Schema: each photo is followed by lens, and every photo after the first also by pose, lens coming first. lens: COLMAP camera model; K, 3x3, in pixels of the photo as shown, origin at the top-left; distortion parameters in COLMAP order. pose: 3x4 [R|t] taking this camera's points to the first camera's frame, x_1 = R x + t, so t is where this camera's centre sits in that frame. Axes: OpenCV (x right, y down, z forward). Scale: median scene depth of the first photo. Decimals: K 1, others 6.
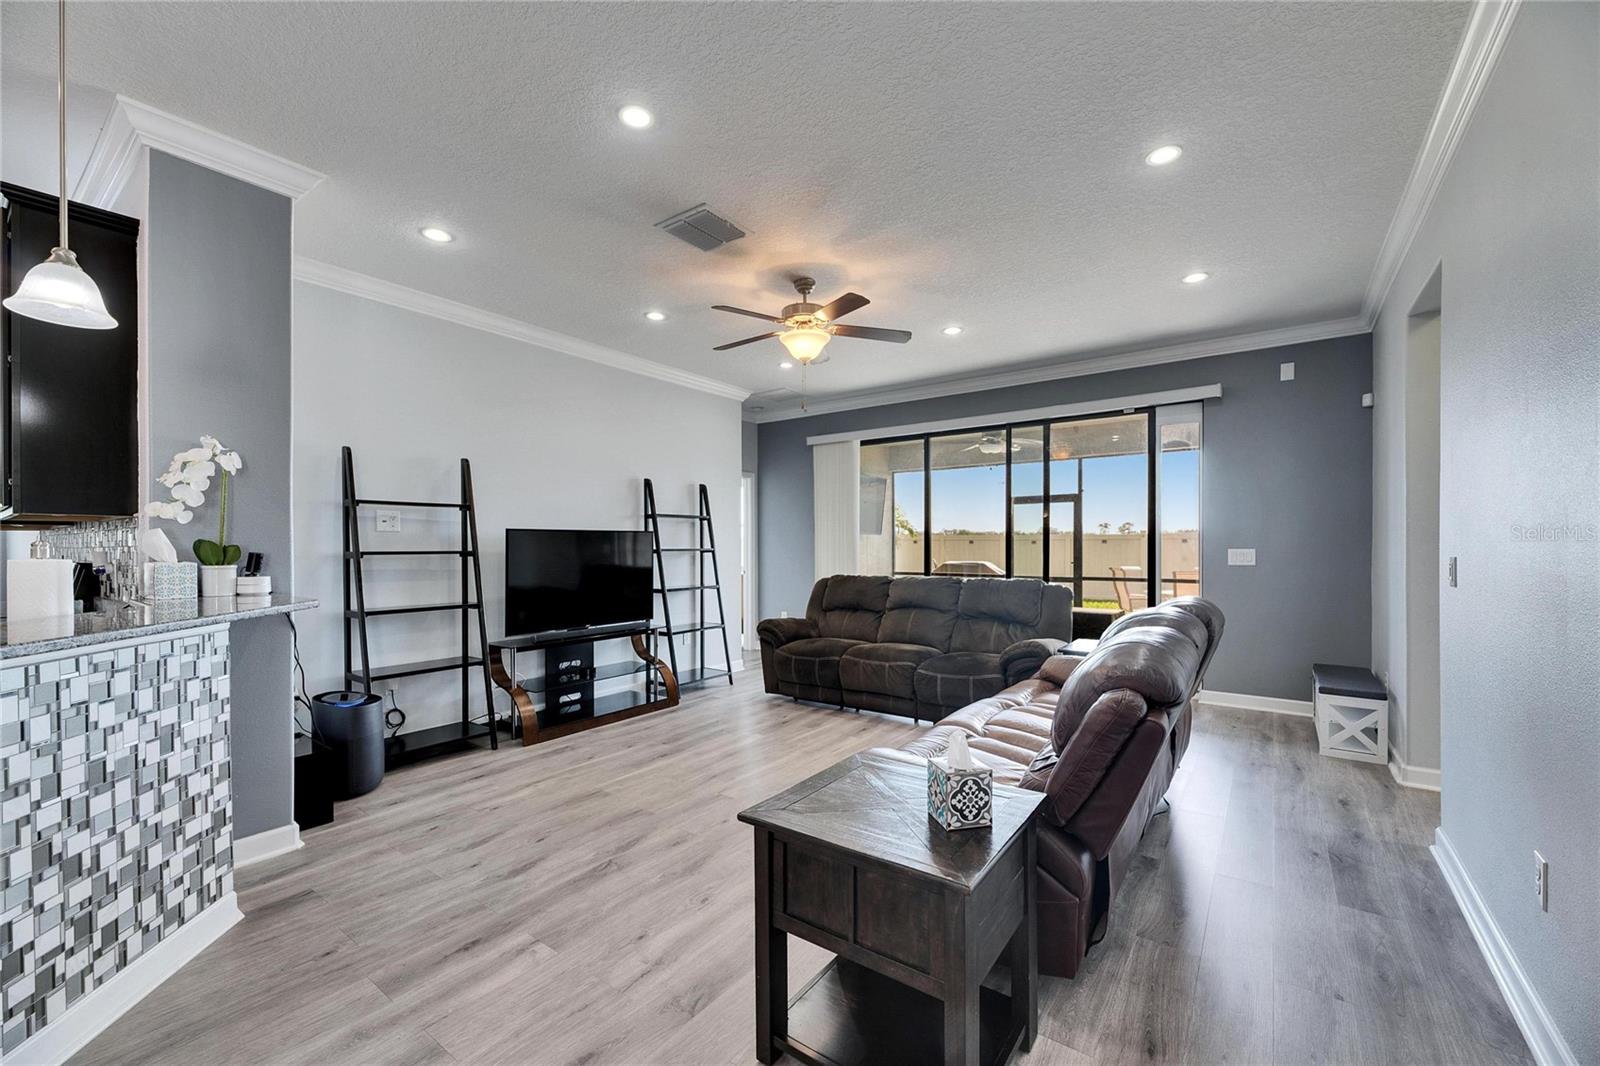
lens RADIAL K [[644.3, 0, 801.4], [0, 644.3, 551.7], [0, 0, 1]] dist [0.004138, -0.002100]
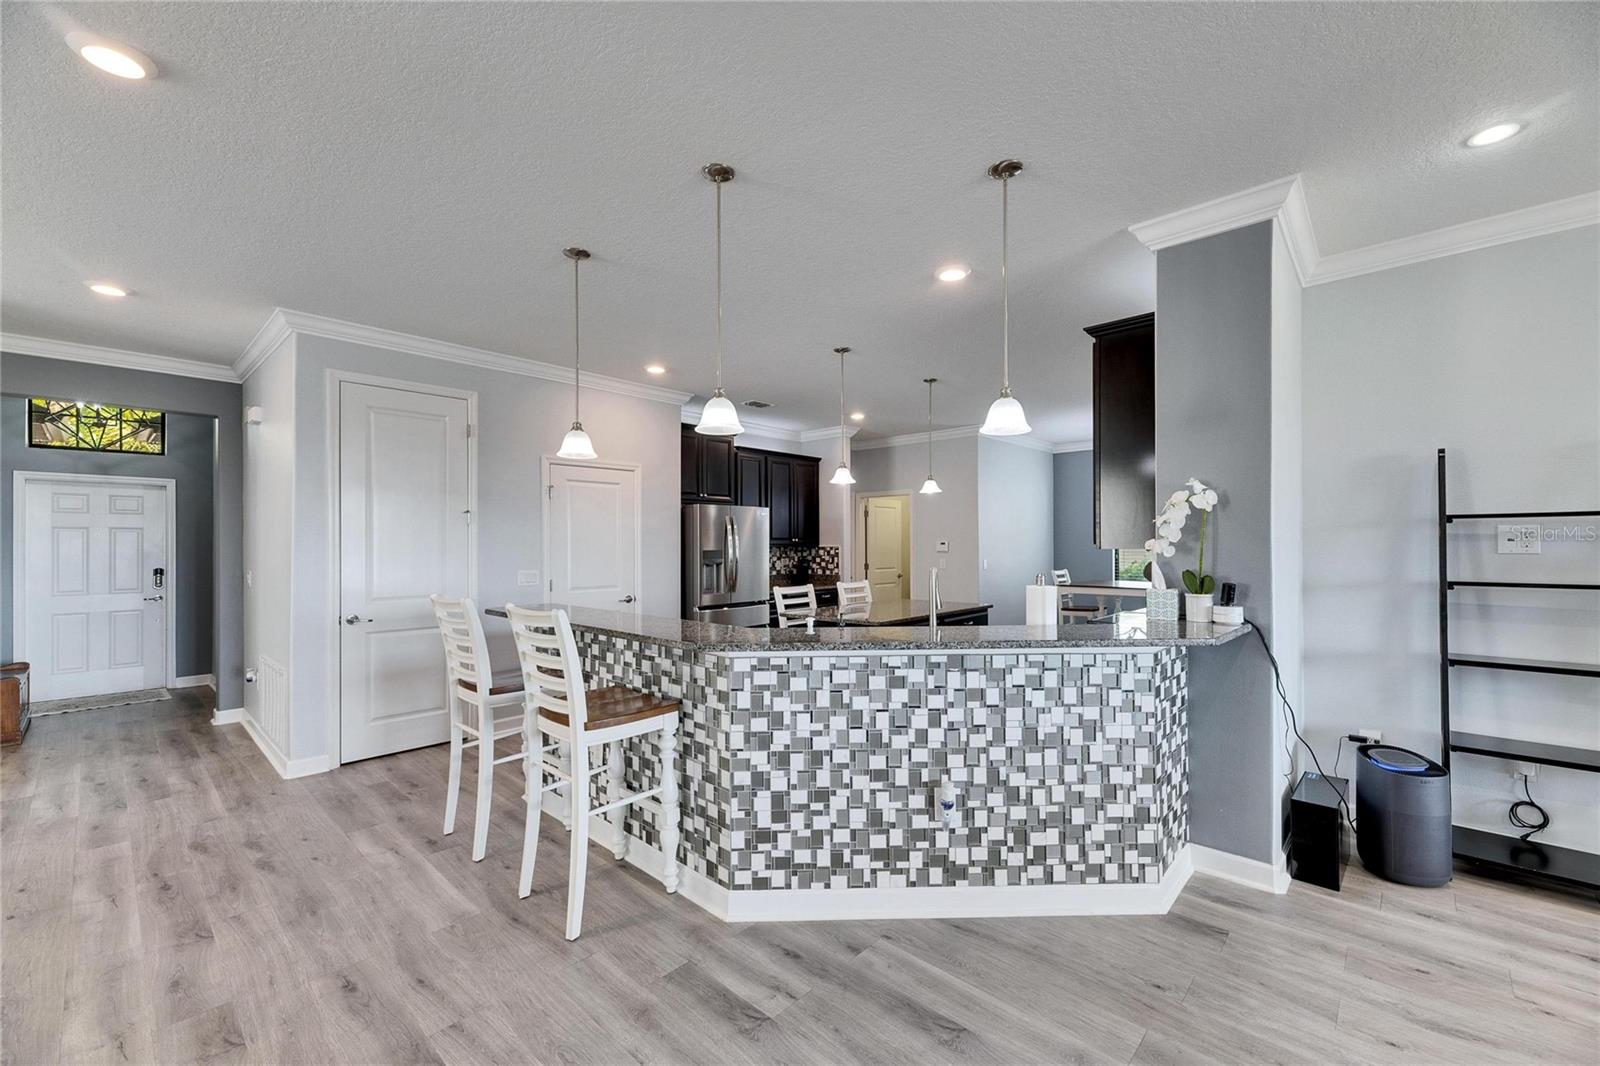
lens RADIAL K [[644.3, 0, 791.6], [0, 644.3, 543.8], [0, 0, 1]] dist [0.004138, -0.002100]
pose [[-0.123421, 0.000949, -0.992354, 0.182910], [-0.004392, 0.999989, 0.001502, -0.040416], [0.992345, 0.004544, -0.123415, 0.285027]]
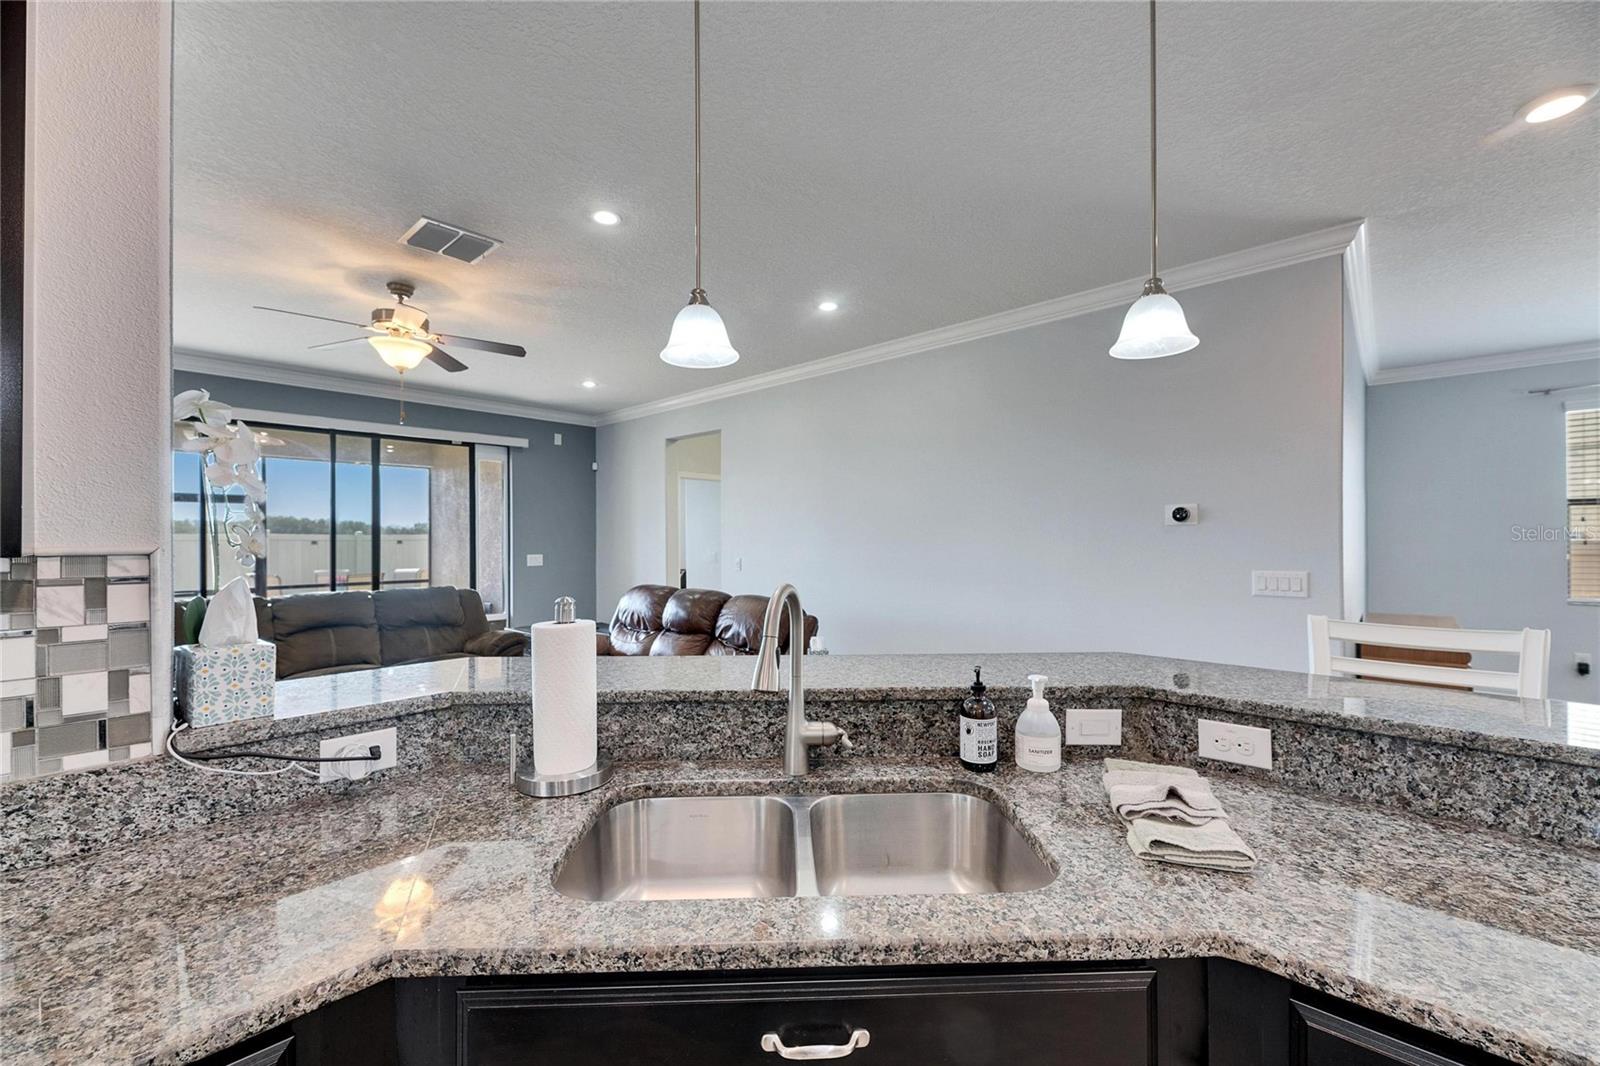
lens RADIAL K [[639.5, 0, 796.8], [0, 639.5, 535.9], [0, 0, 1]] dist [-0.000046, 0.000011]
pose [[0.126344, 0.007609, 0.991957, -0.855670], [0.014878, 0.999844, -0.009565, -0.031966], [-0.991875, 0.015967, 0.126211, 0.305869]]
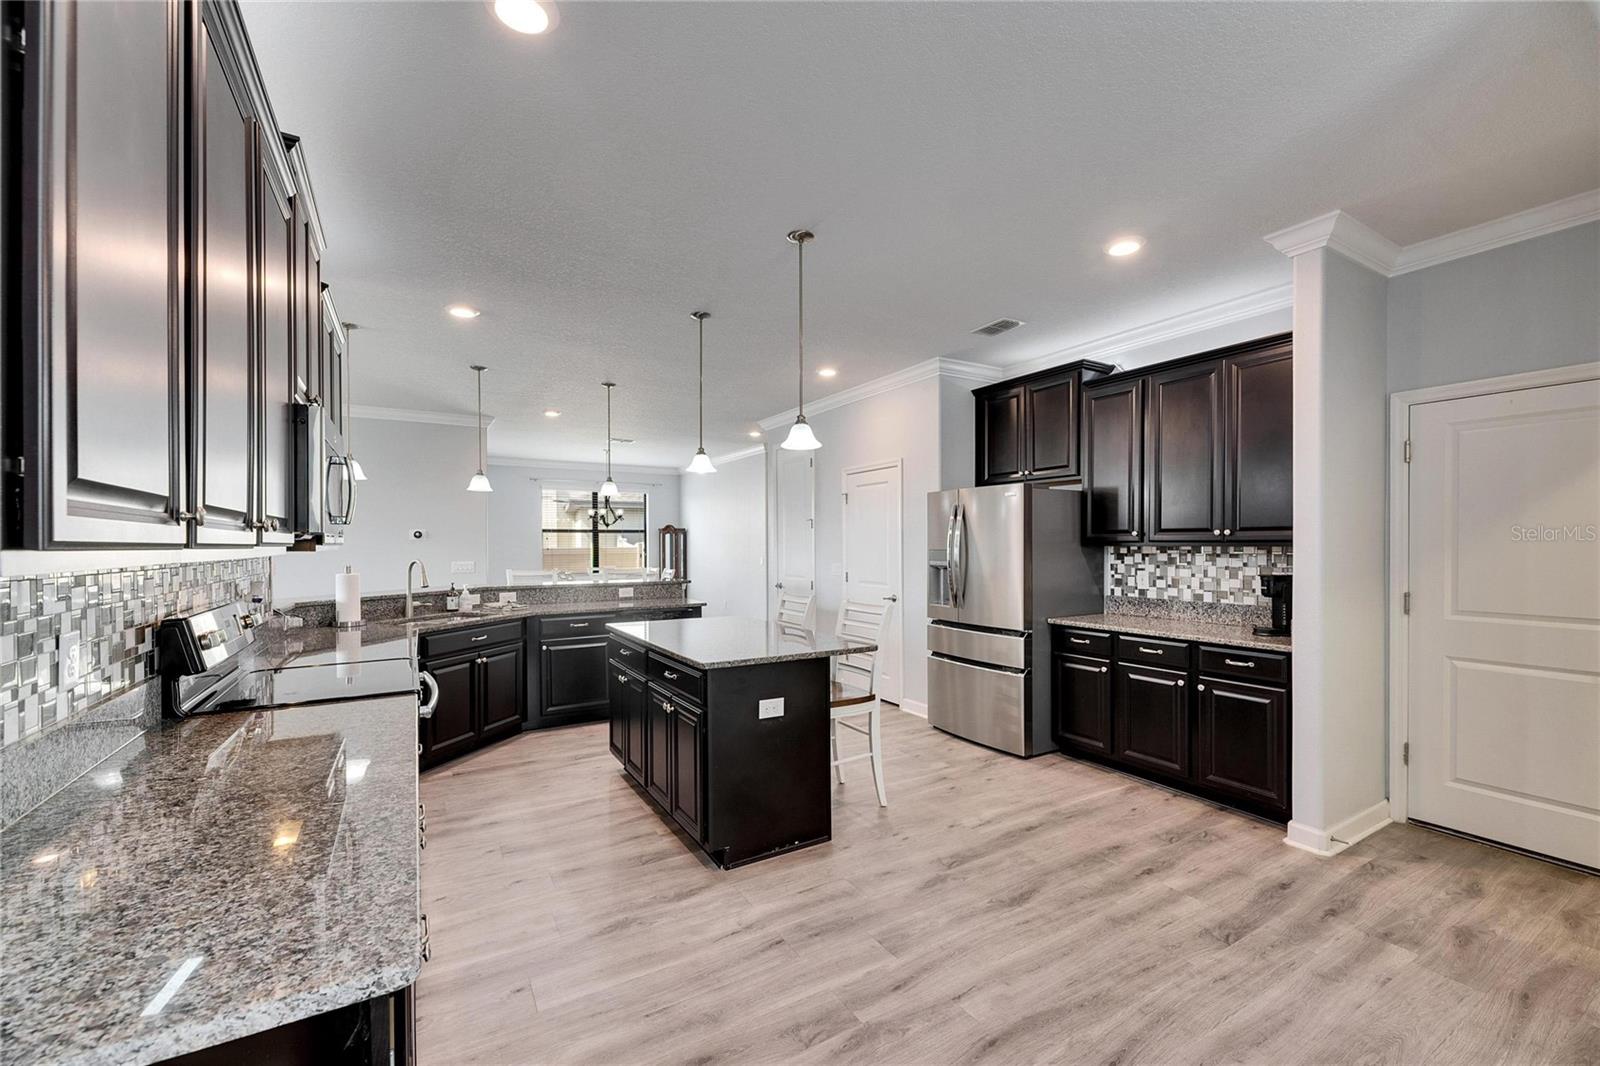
lens RADIAL K [[644.3, 0, 800.9], [0, 644.3, 542.2], [0, 0, 1]] dist [0.004138, -0.002100]
pose [[-0.918450, 0.006205, 0.395488, -3.305438], [0.007823, 0.999966, 0.002479, -0.051001], [-0.395459, 0.005371, -0.918468, 3.013284]]
